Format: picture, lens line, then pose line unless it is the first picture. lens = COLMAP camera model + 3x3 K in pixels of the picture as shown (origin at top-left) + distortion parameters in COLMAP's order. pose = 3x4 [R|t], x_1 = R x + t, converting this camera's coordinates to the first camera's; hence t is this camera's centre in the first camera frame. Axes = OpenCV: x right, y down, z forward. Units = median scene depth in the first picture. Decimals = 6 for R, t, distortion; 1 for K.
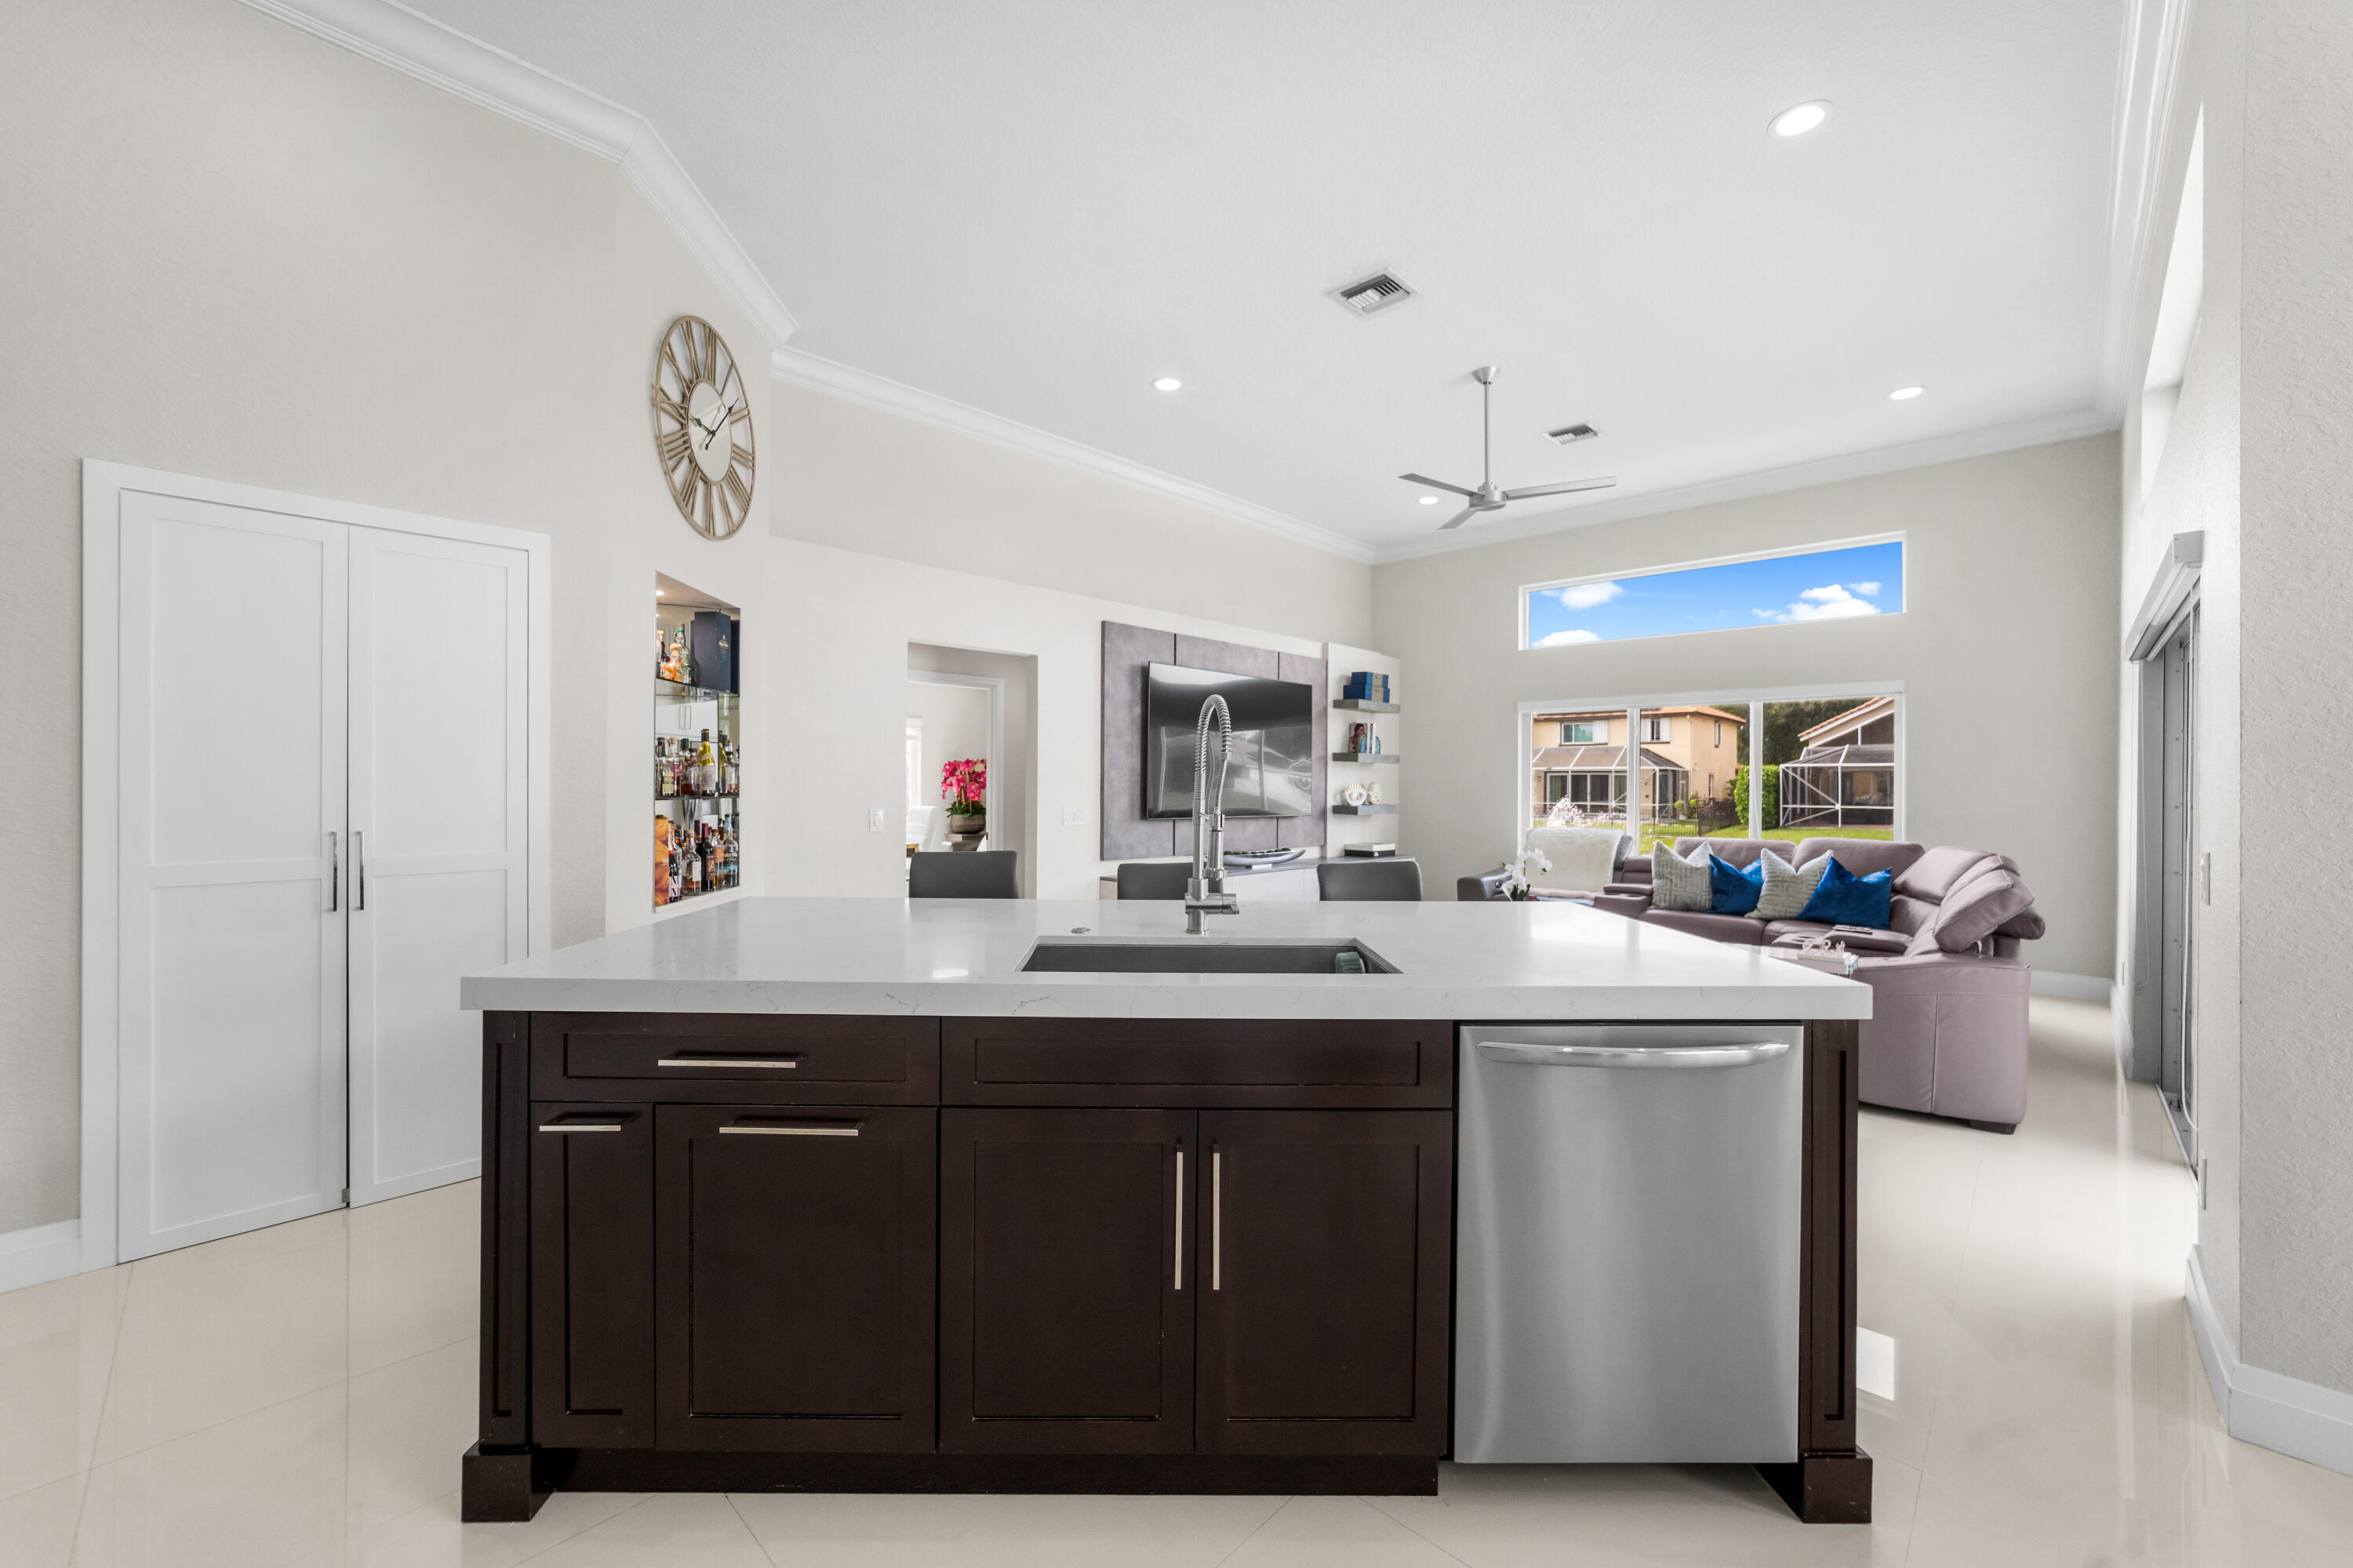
lens RADIAL K [[1002.5, 0, 1136.5], [0, 1002.5, 789.3], [0, 0, 1]] dist [-0.014866, 0.010619]
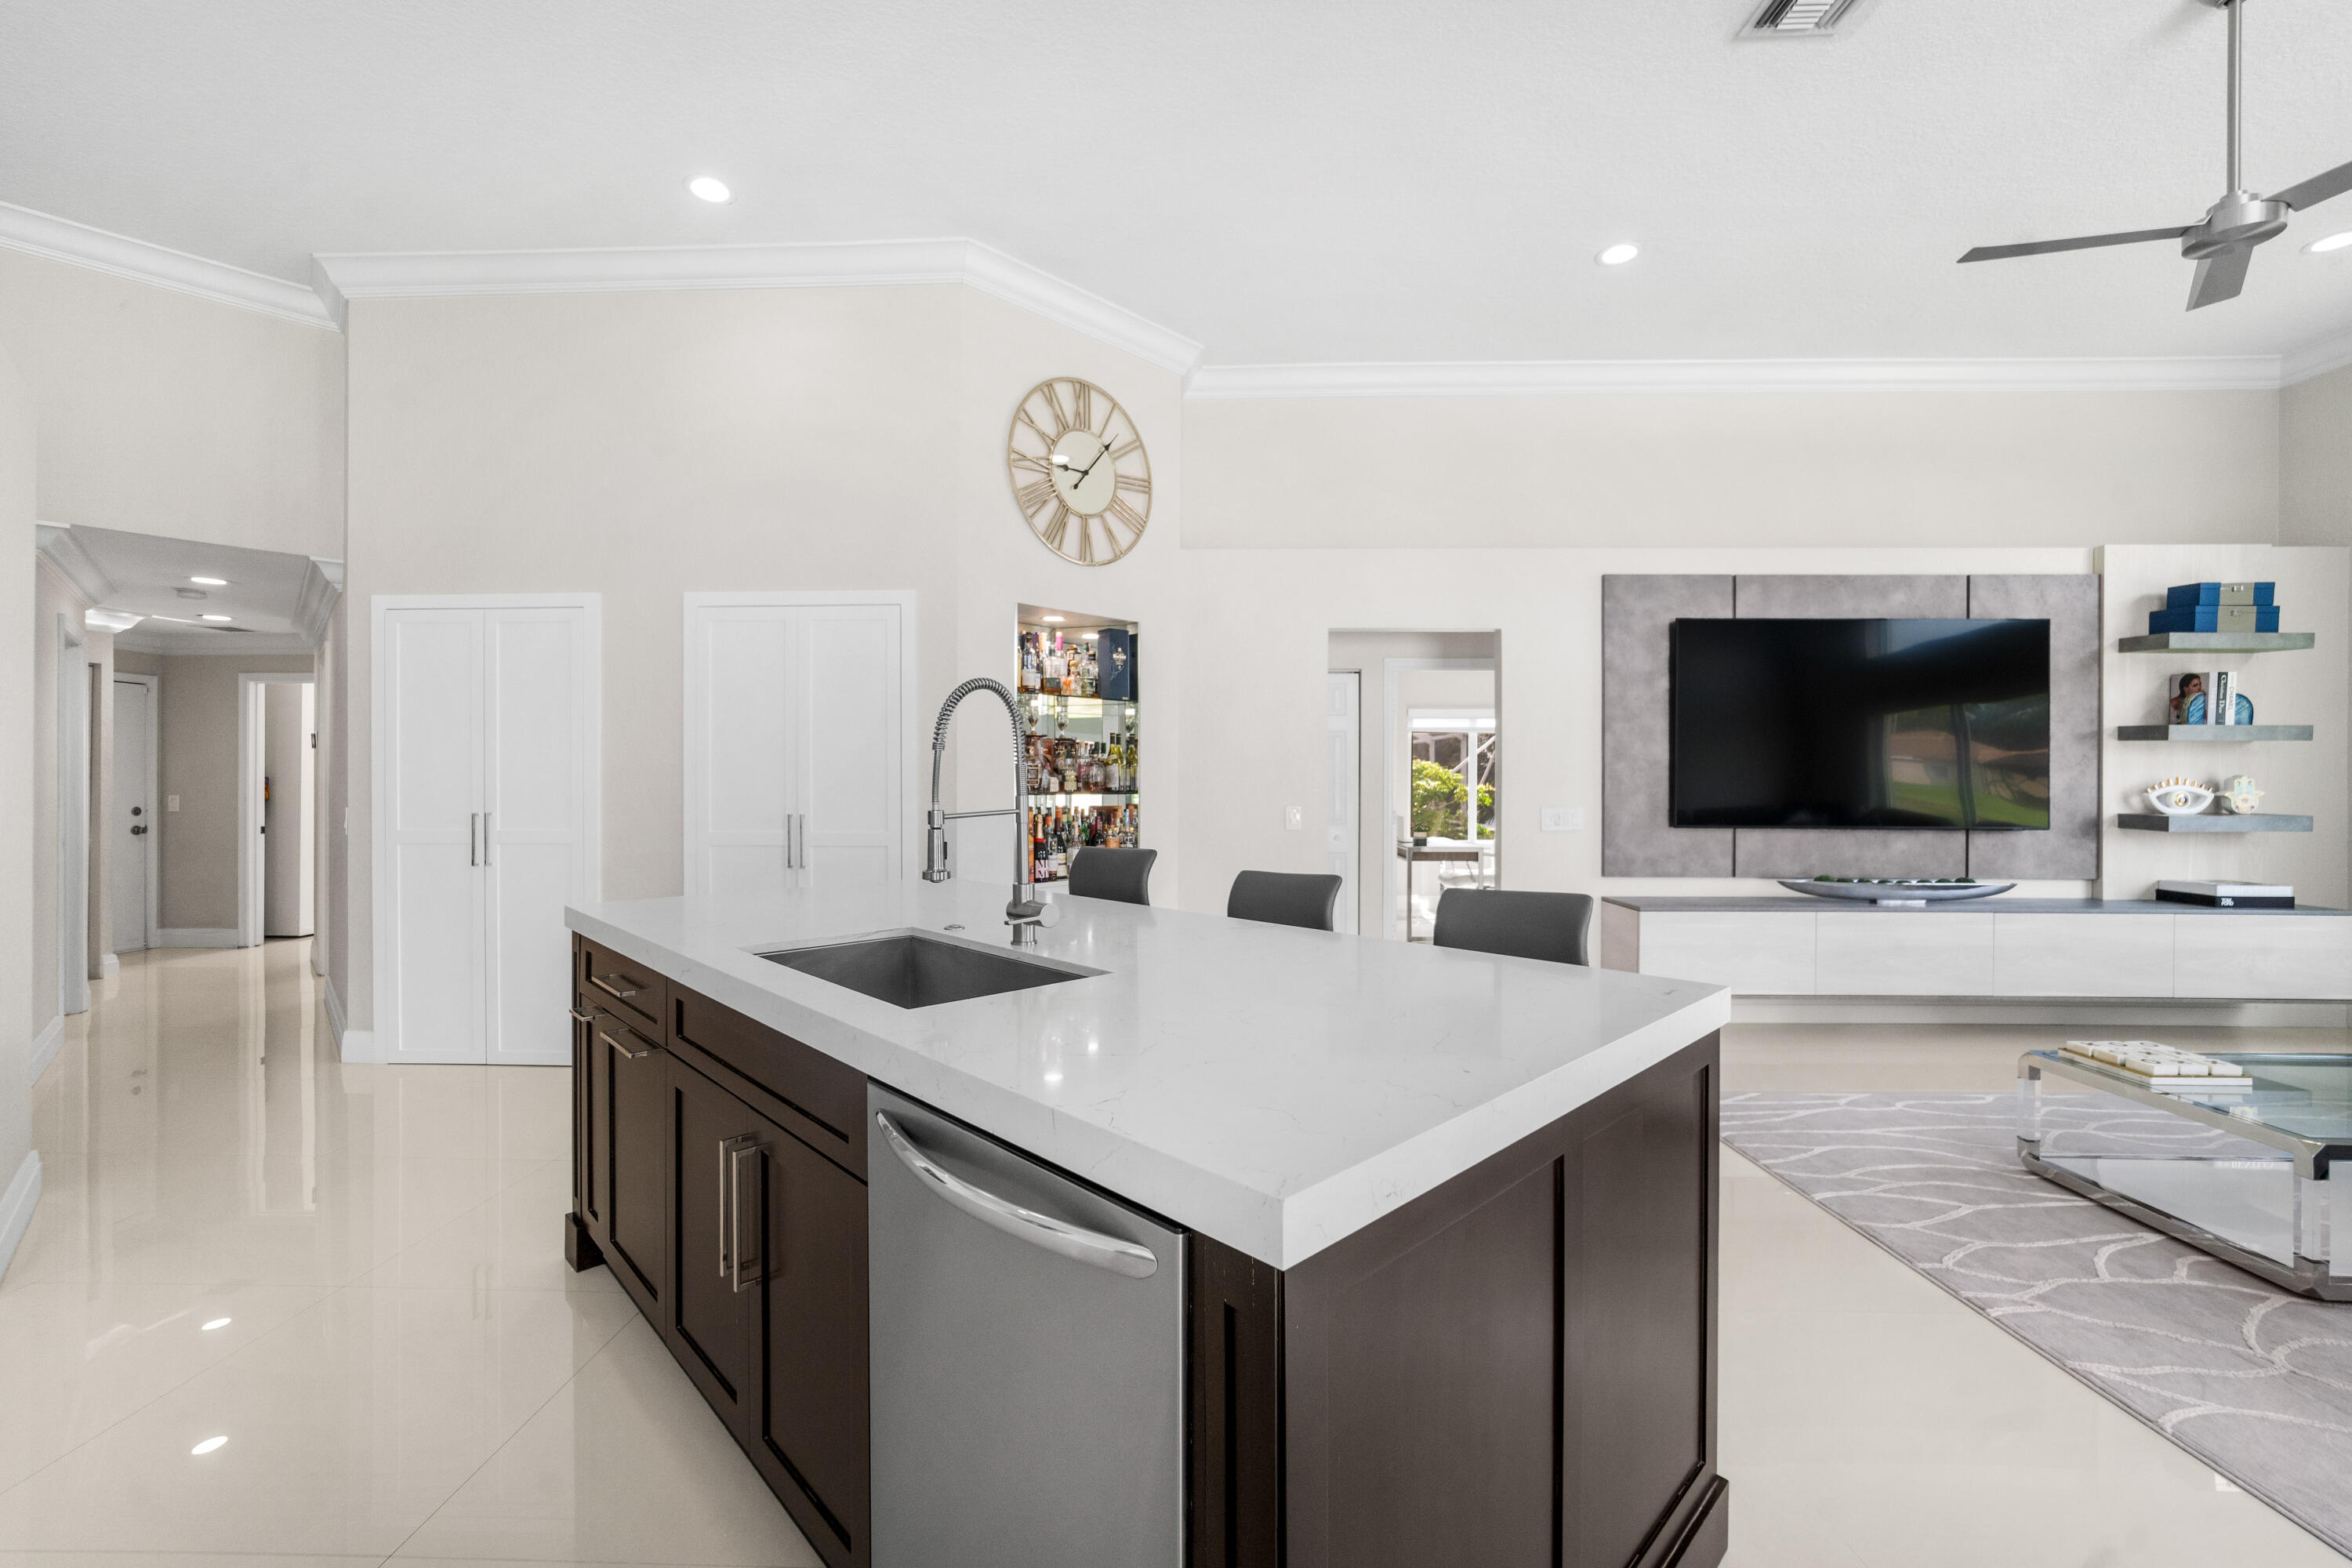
lens RADIAL K [[1002.1, 0, 1136.0], [0, 1002.1, 789.3], [0, 0, 1]] dist [-0.014866, 0.010619]
pose [[0.659532, 0.000664, -0.751676, 0.261092], [-0.000920, 1.000000, 0.000076, 0.001923], [0.751676, 0.000641, 0.659532, 0.162225]]
